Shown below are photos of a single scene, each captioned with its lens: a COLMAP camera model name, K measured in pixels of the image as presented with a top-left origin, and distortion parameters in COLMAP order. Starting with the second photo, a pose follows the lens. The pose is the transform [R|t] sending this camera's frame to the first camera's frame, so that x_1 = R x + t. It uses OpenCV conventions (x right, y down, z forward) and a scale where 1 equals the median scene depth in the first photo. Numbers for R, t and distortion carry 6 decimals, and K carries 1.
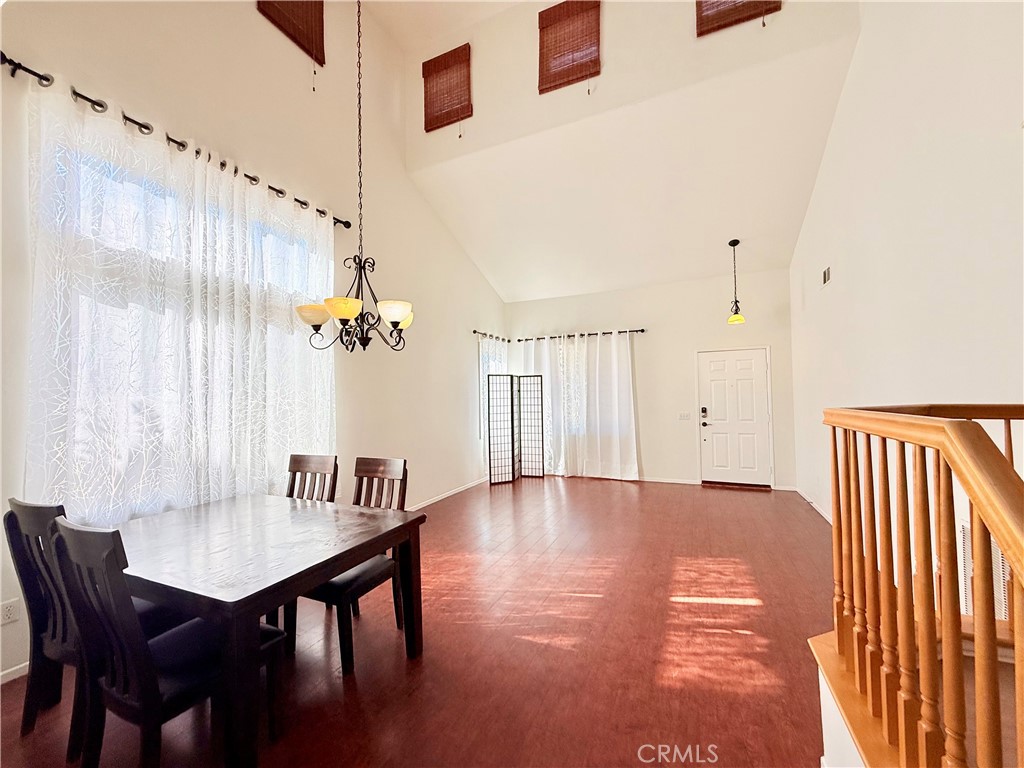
lens RADIAL K [[409.4, 0, 511.0], [0, 409.4, 382.1], [0, 0, 1]] dist [-0.000874, -0.000053]
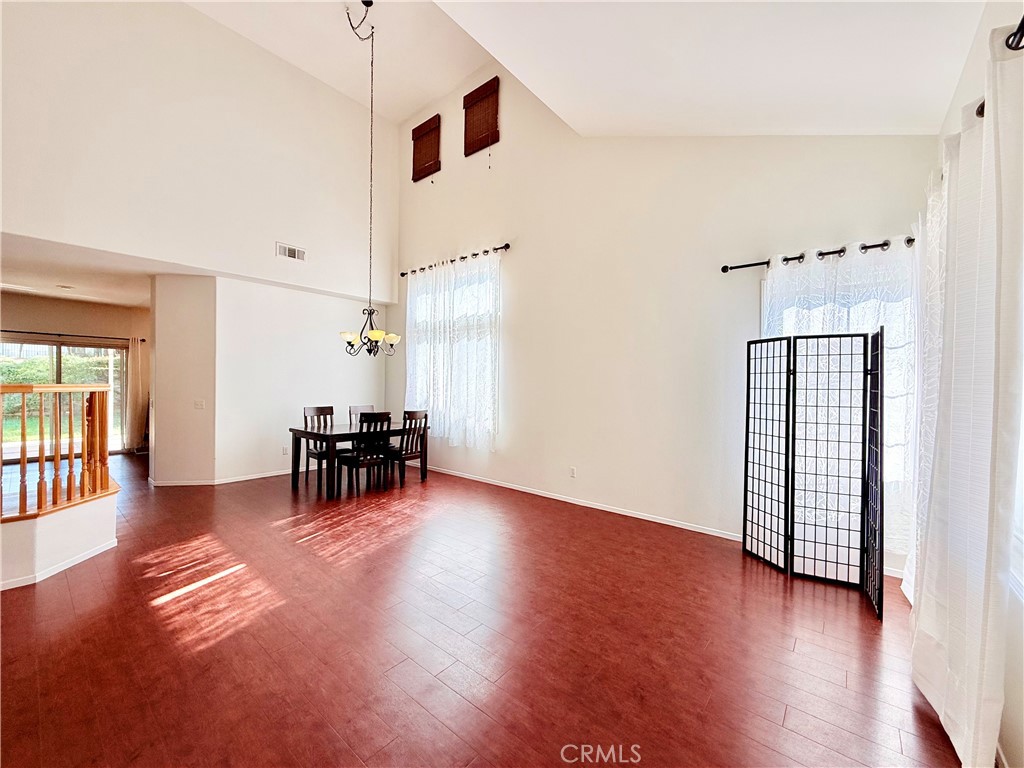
lens RADIAL K [[409.4, 0, 511.1], [0, 409.4, 384.9], [0, 0, 1]] dist [-0.000874, -0.000053]
pose [[-0.271143, 0.022188, -0.962283, 1.198811], [0.027536, 0.999504, 0.015288, 0.046035], [0.962145, -0.022352, -0.271620, 1.923500]]
